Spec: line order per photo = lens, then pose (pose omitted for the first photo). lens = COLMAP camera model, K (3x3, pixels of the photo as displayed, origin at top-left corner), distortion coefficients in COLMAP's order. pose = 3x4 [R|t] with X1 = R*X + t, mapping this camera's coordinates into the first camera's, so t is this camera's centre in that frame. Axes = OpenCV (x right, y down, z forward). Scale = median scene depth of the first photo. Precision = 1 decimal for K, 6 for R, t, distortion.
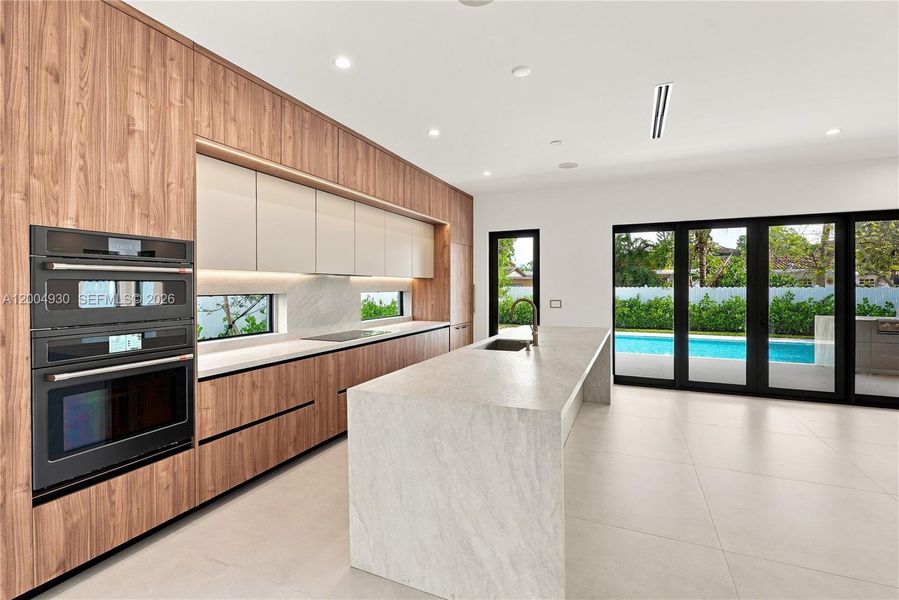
lens RADIAL K [[405.0, 0, 447.3], [0, 405.0, 287.5], [0, 0, 1]] dist [0.000361, 0.000261]
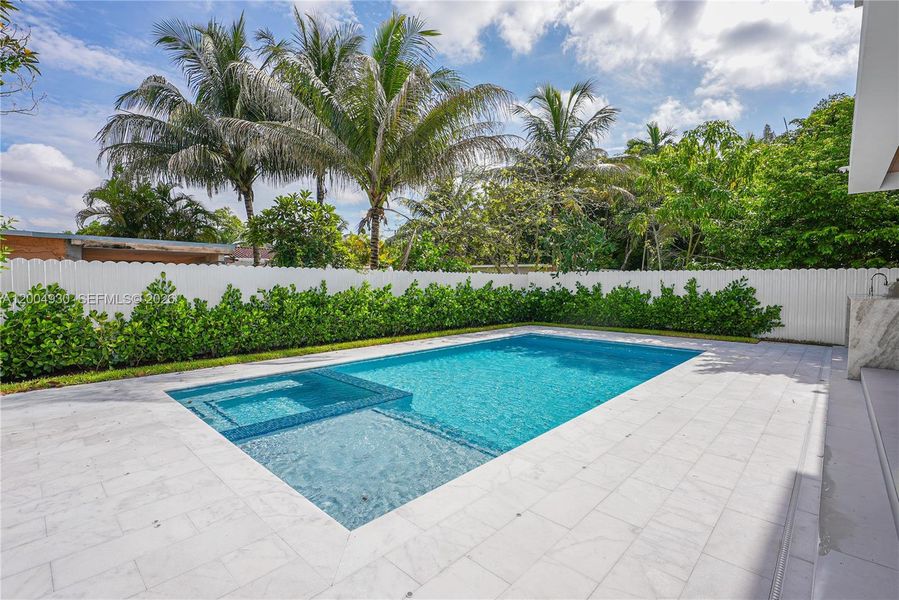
lens RADIAL K [[408.3, 0, 449.5], [0, 408.3, 300.0], [0, 0, 1]] dist [-0.003637, 0.000146]
pose [[0.327435, -0.038725, 0.944080, -0.010096], [-0.002833, 0.999115, 0.041964, 0.130149], [-0.944870, -0.016415, 0.327035, 4.521176]]
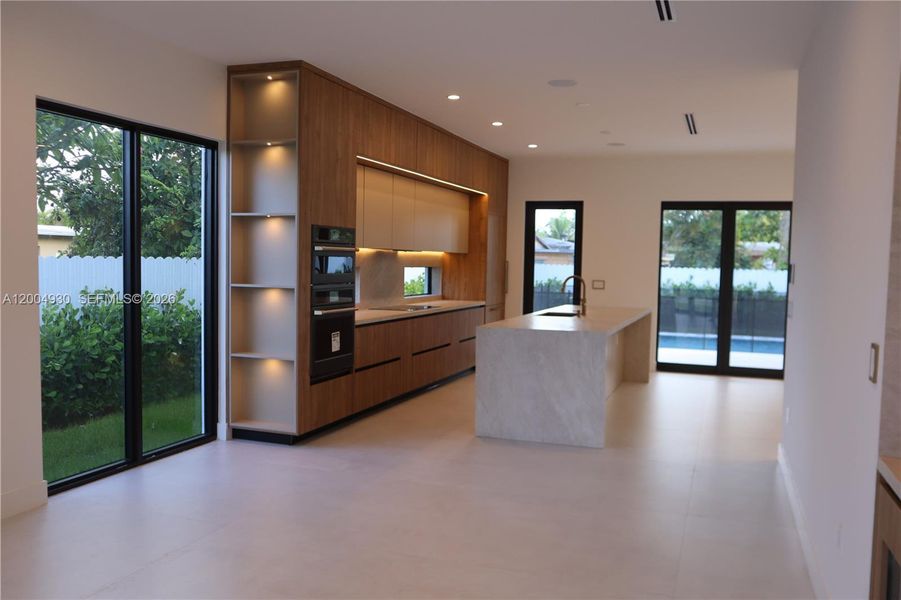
lens RADIAL K [[735.2, 0, 450.5], [0, 735.2, 300.0], [0, 0, 1]] dist [-0.075278, -0.000059]
pose [[0.997126, 0.017817, 0.073634, -0.466809], [-0.021487, 0.998550, 0.049359, 0.001365], [-0.072647, -0.050799, 0.996063, -1.565720]]
